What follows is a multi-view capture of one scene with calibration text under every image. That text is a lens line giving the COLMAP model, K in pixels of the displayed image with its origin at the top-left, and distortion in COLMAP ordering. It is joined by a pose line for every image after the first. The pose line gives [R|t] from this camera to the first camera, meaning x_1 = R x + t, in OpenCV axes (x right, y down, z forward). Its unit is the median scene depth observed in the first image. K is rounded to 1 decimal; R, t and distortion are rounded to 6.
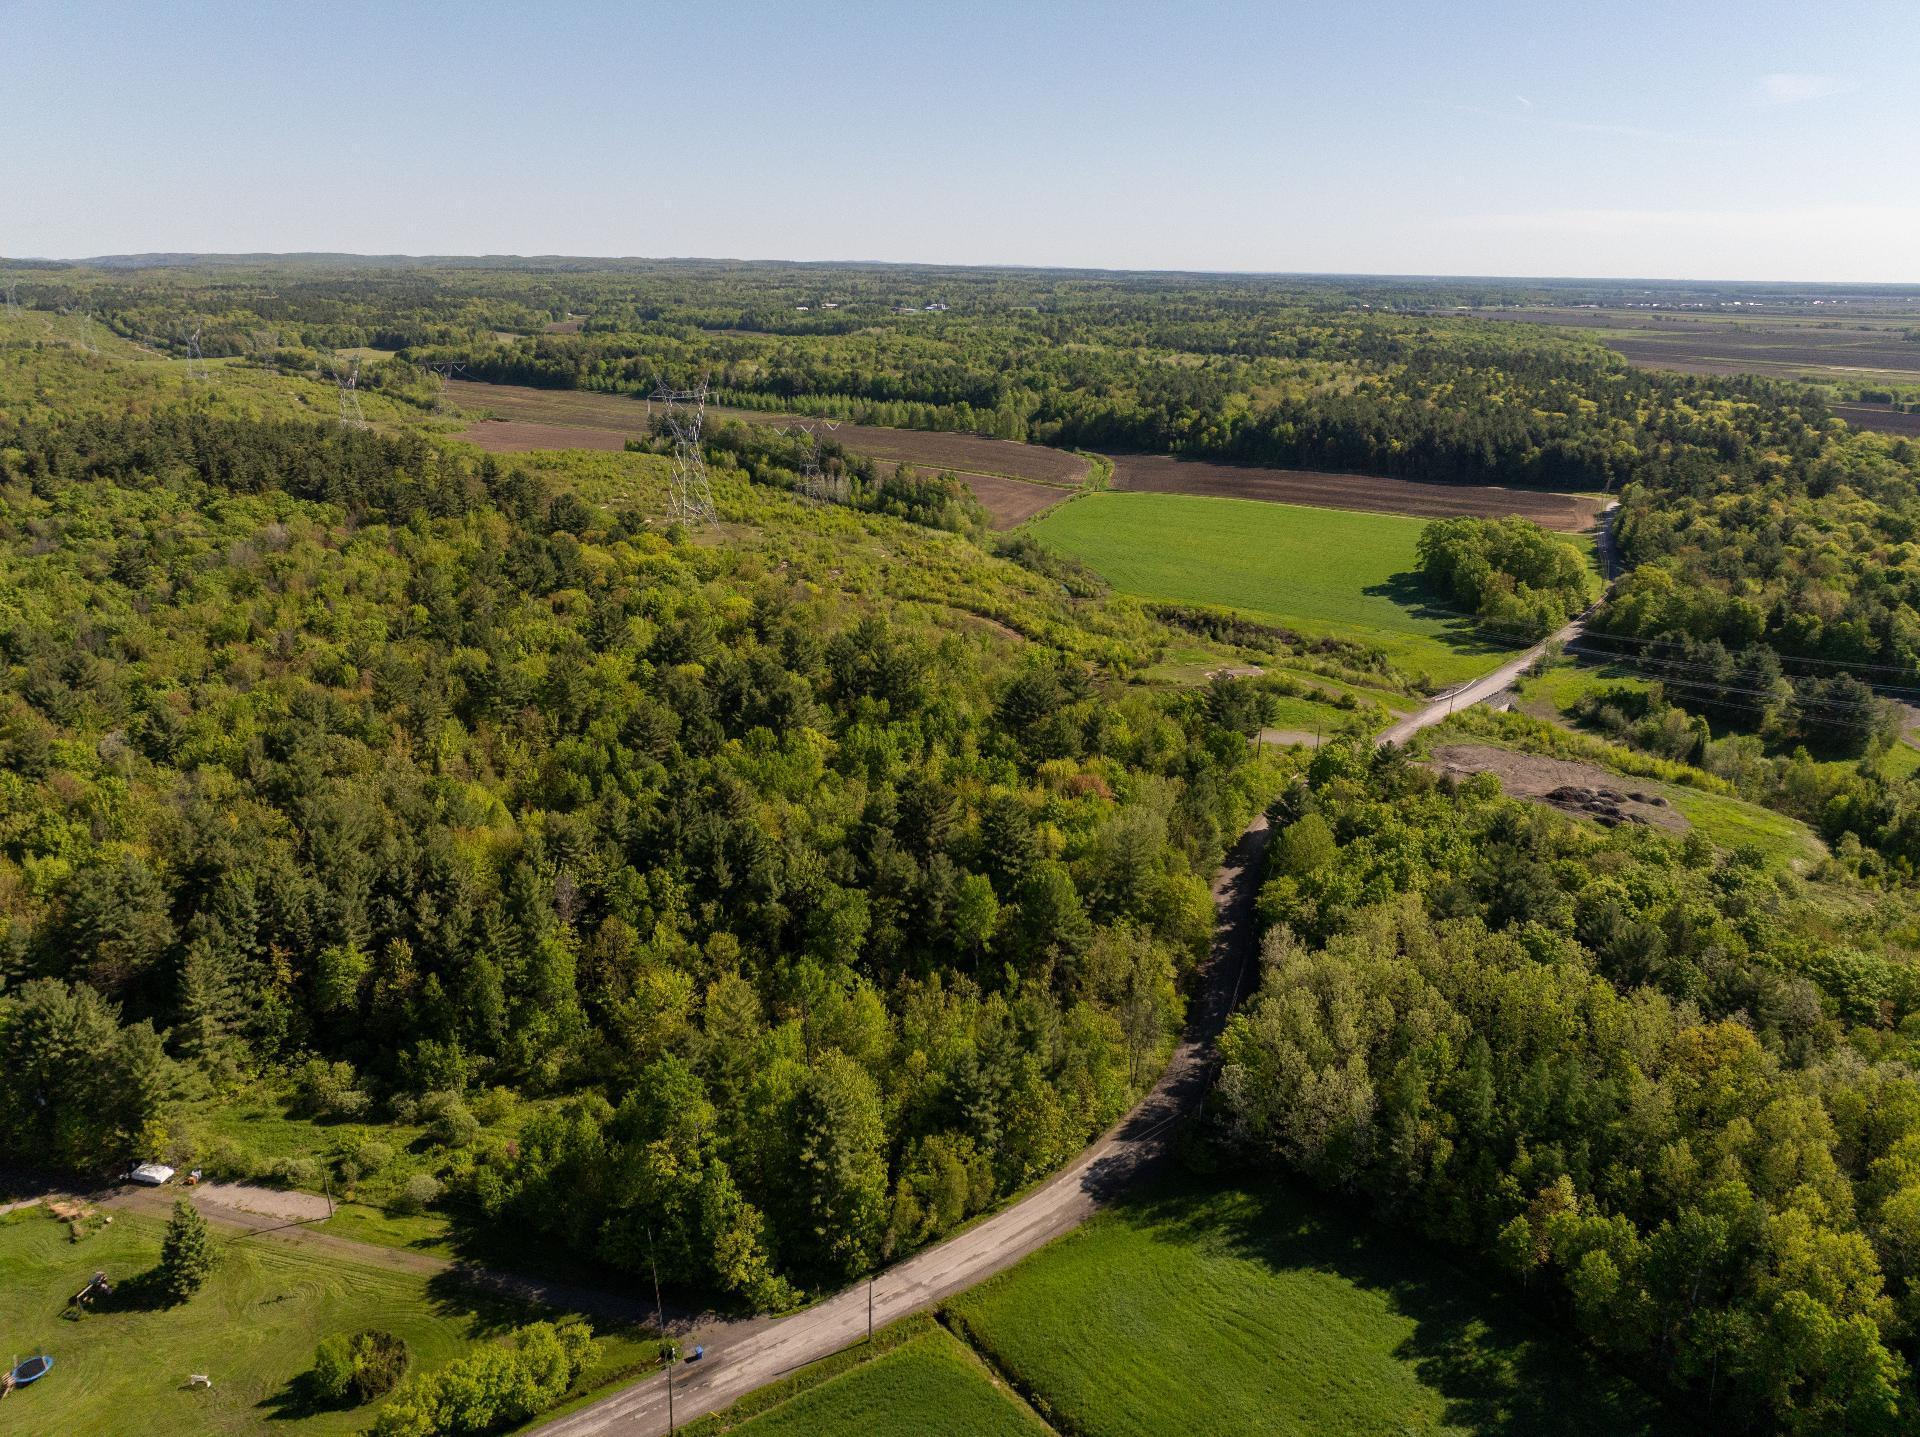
lens RADIAL K [[1355.2, 0, 975.0], [0, 1355.2, 710.7], [0, 0, 1]] dist [-0.040054, 0.007707]
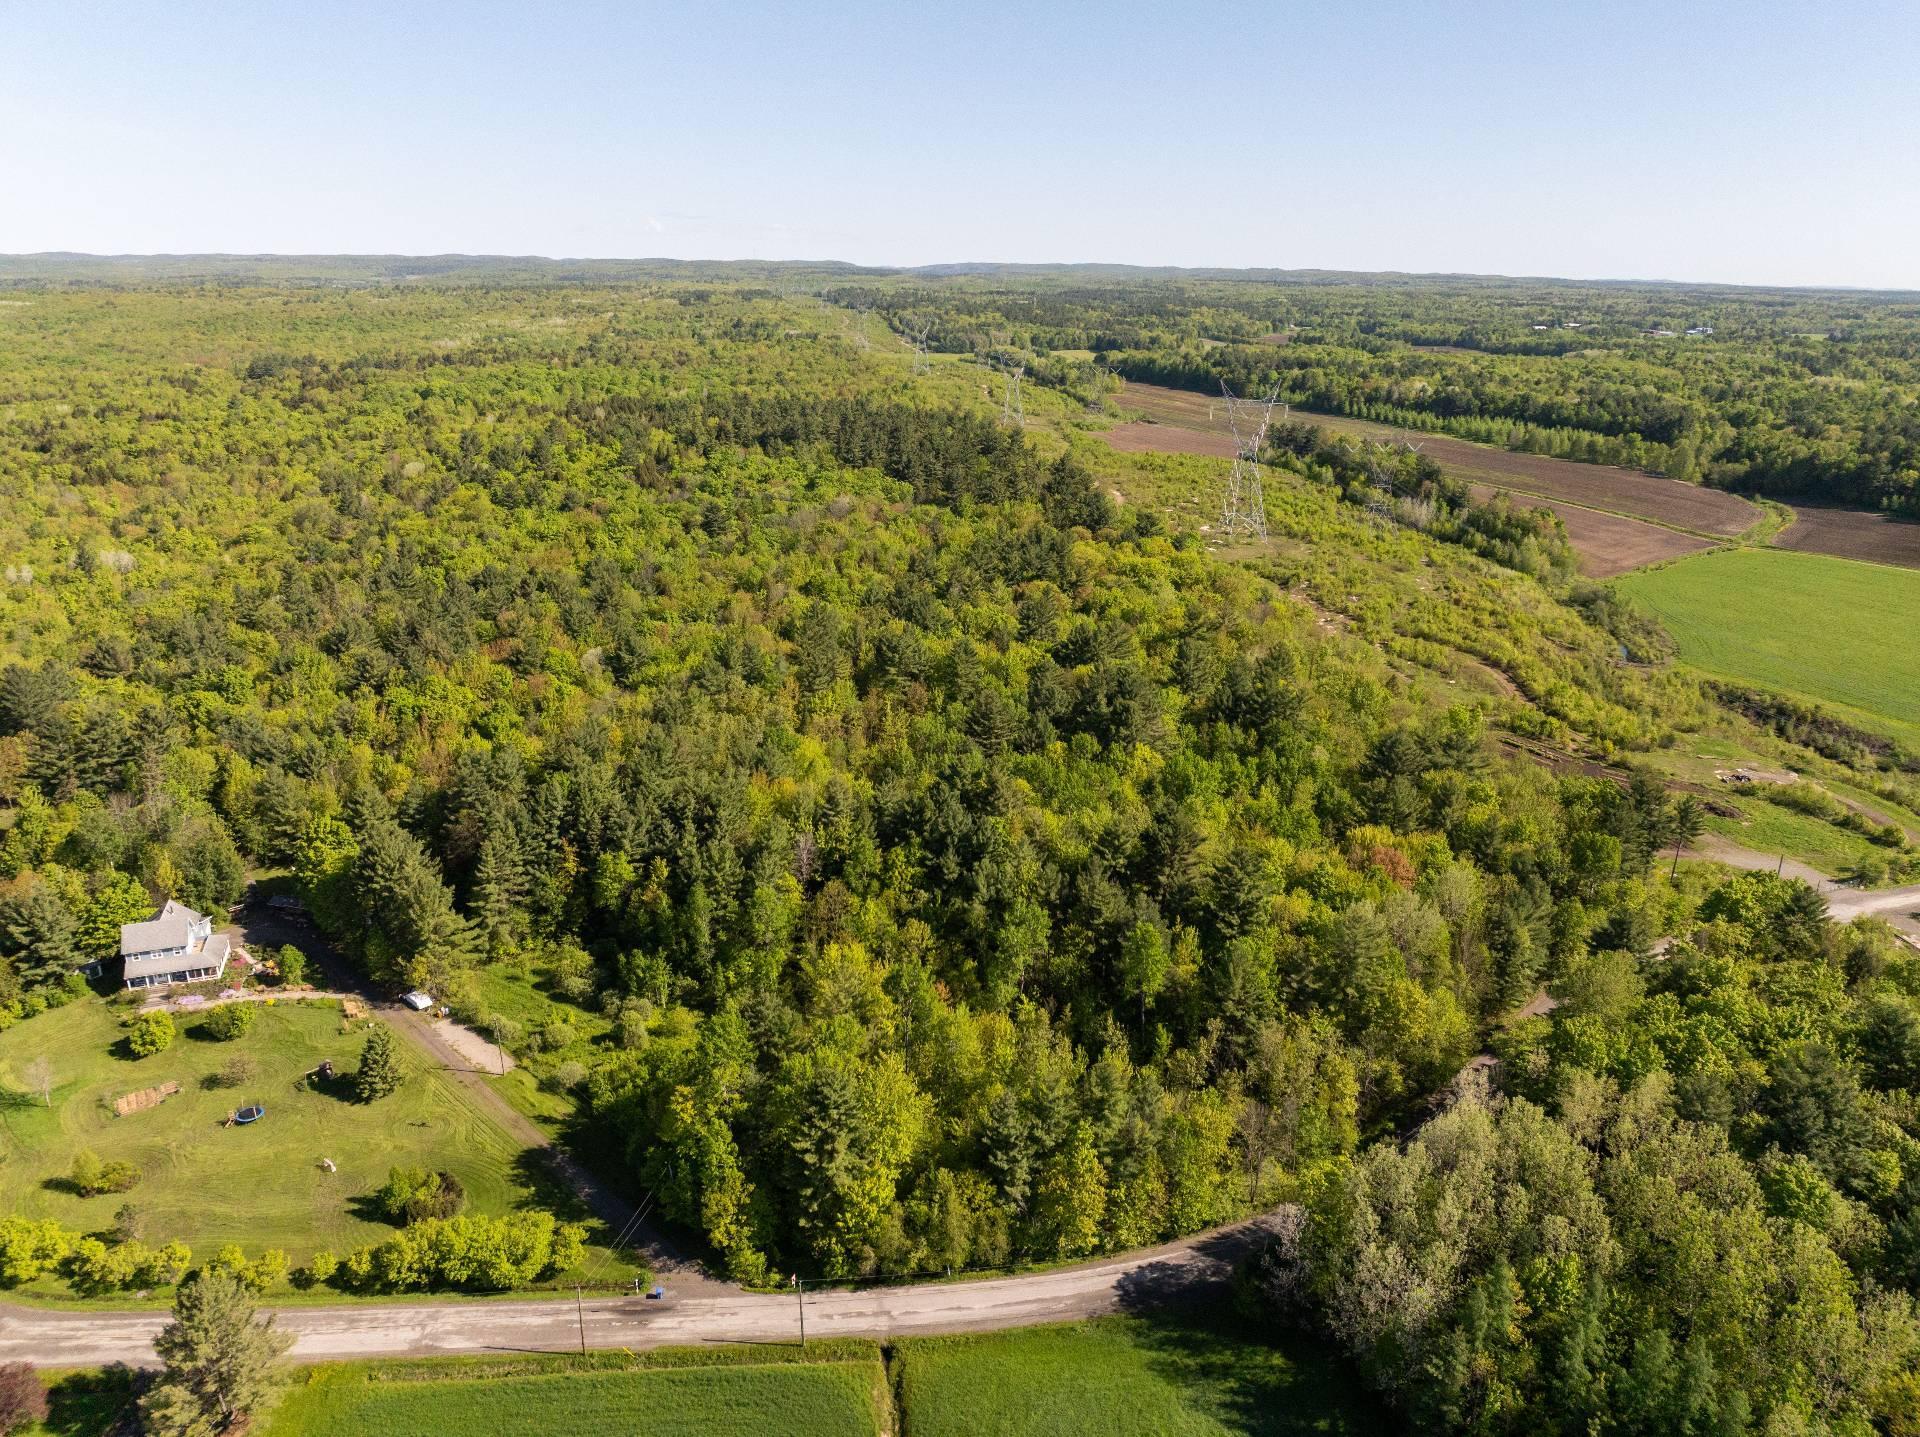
lens RADIAL K [[1355.2, 0, 970.6], [0, 1355.2, 719.1], [0, 0, 1]] dist [-0.040054, 0.007707]
pose [[0.860917, 0.160160, -0.482878, 0.183467], [-0.162165, 0.986035, 0.037925, -0.016875], [0.482208, 0.045656, 0.874866, 0.077136]]
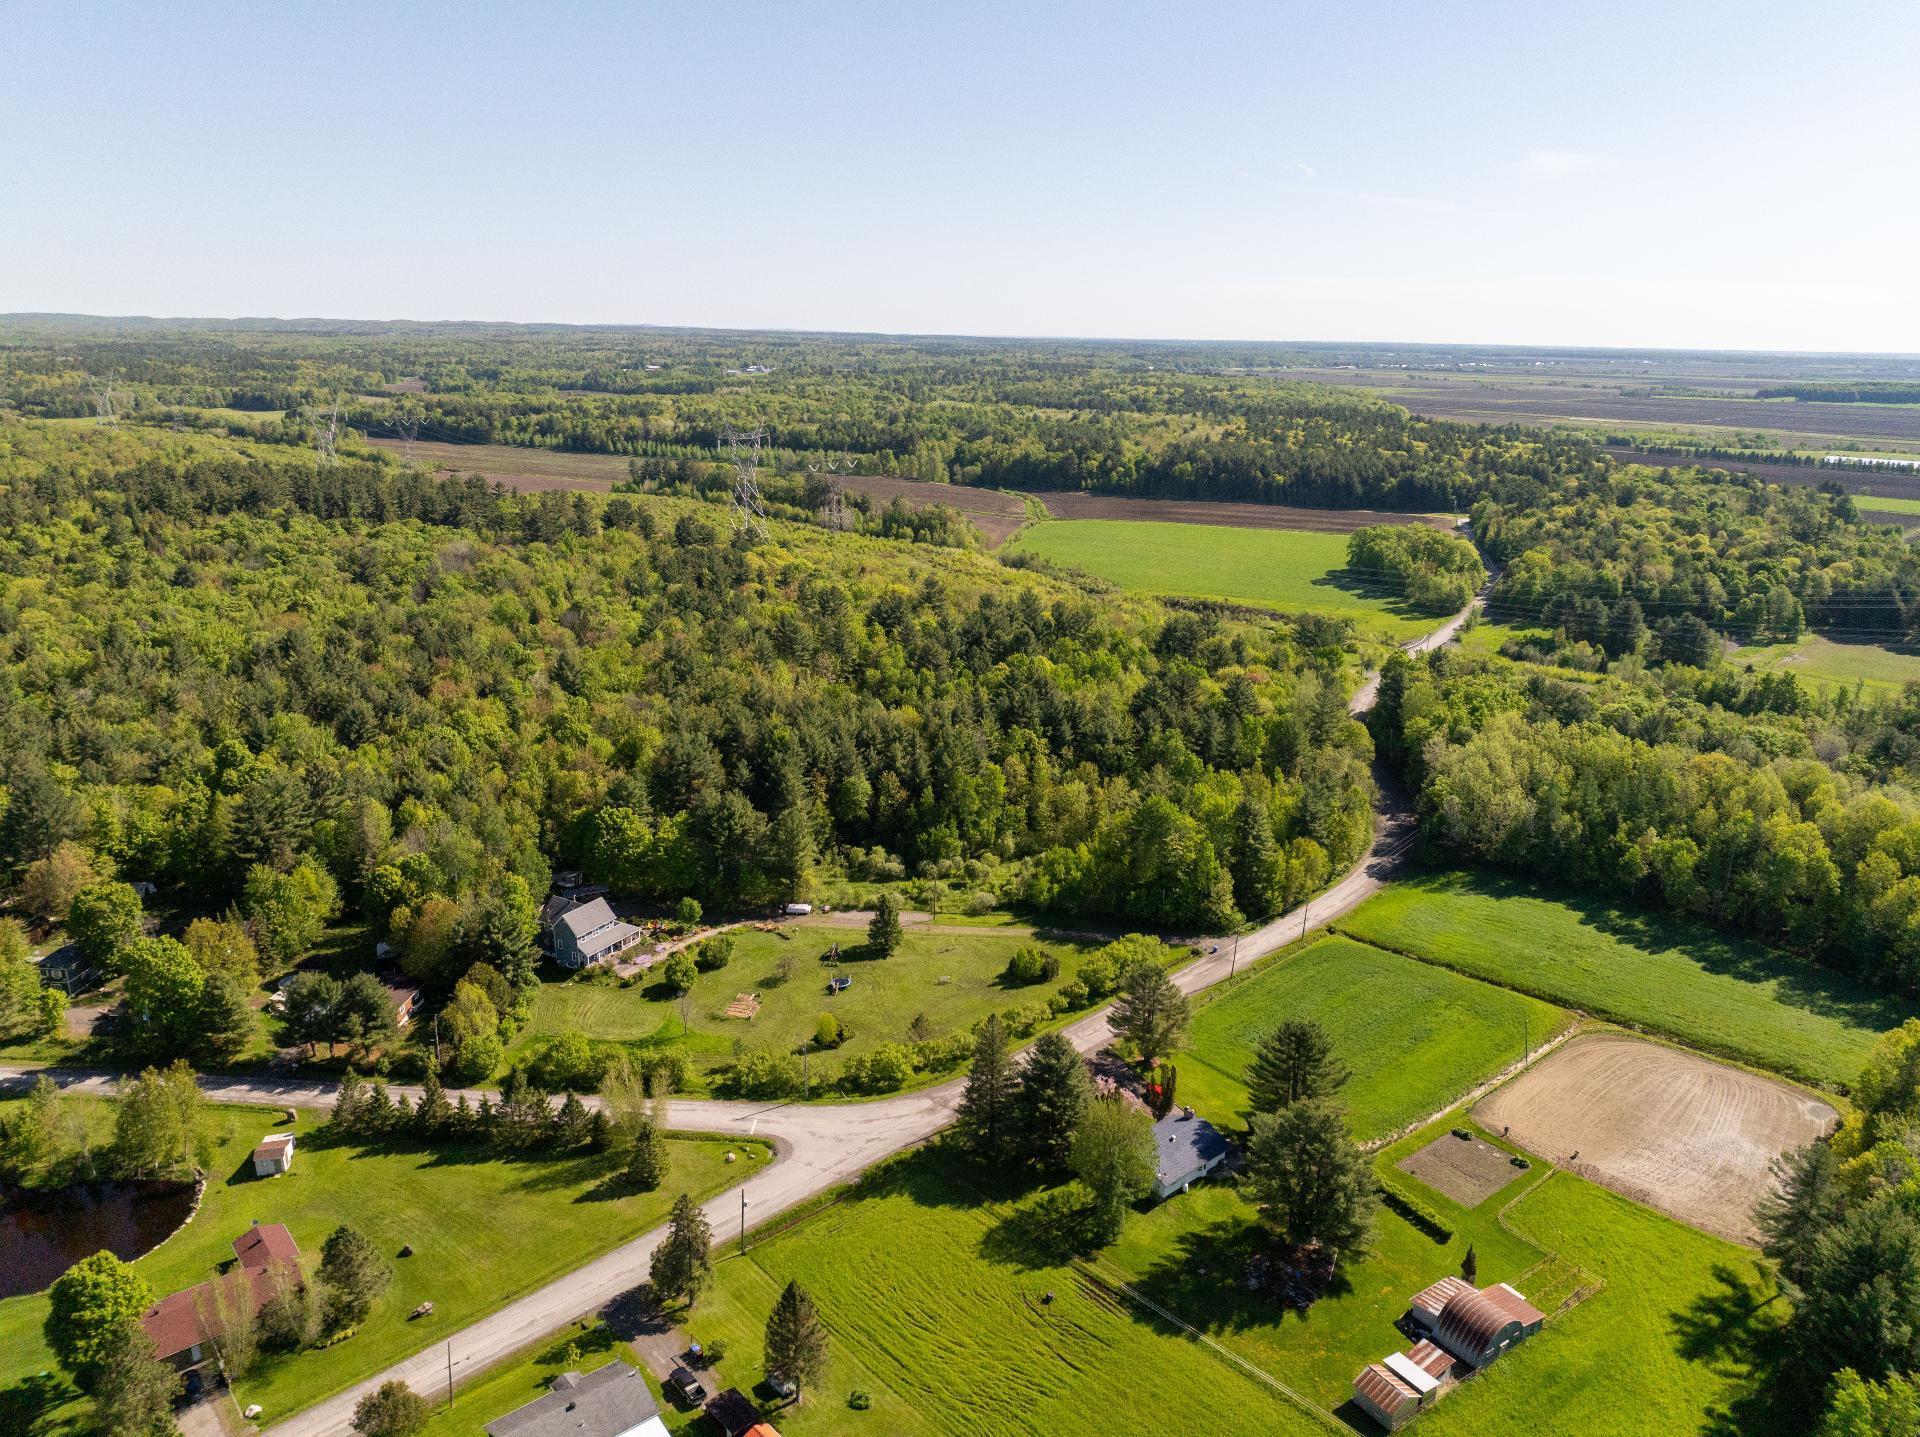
lens RADIAL K [[1355.2, 0, 974.7], [0, 1355.2, 720.0], [0, 0, 1]] dist [-0.040054, 0.007707]
pose [[0.986208, -0.040244, 0.160543, -0.328901], [0.046219, 0.998364, -0.033657, 0.096196], [-0.158926, 0.040613, 0.986455, -0.287850]]
